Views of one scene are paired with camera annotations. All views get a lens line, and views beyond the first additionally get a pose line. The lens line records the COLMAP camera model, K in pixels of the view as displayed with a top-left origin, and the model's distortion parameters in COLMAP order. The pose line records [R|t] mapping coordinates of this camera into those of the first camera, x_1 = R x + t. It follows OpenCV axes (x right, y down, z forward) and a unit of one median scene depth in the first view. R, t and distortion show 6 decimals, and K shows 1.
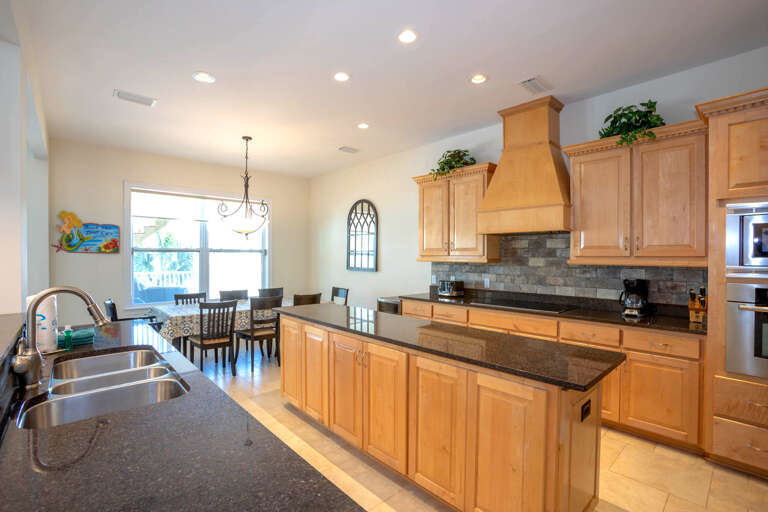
lens RADIAL K [[351.2, 0, 384.0], [0, 351.2, 256.0], [0, 0, 1]] dist [-0.044813, 0.000320]
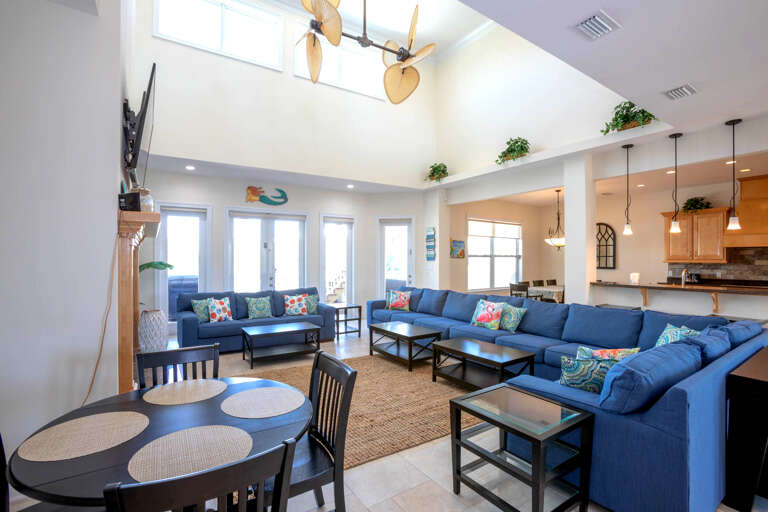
lens RADIAL K [[351.8, 0, 384.0], [0, 351.8, 256.0], [0, 0, 1]] dist [-0.015142, 0.000343]
pose [[0.991898, -0.002143, -0.127016, -1.012915], [0.000953, 0.999955, -0.009426, -0.001610], [0.127030, 0.009229, 0.991856, -0.813021]]
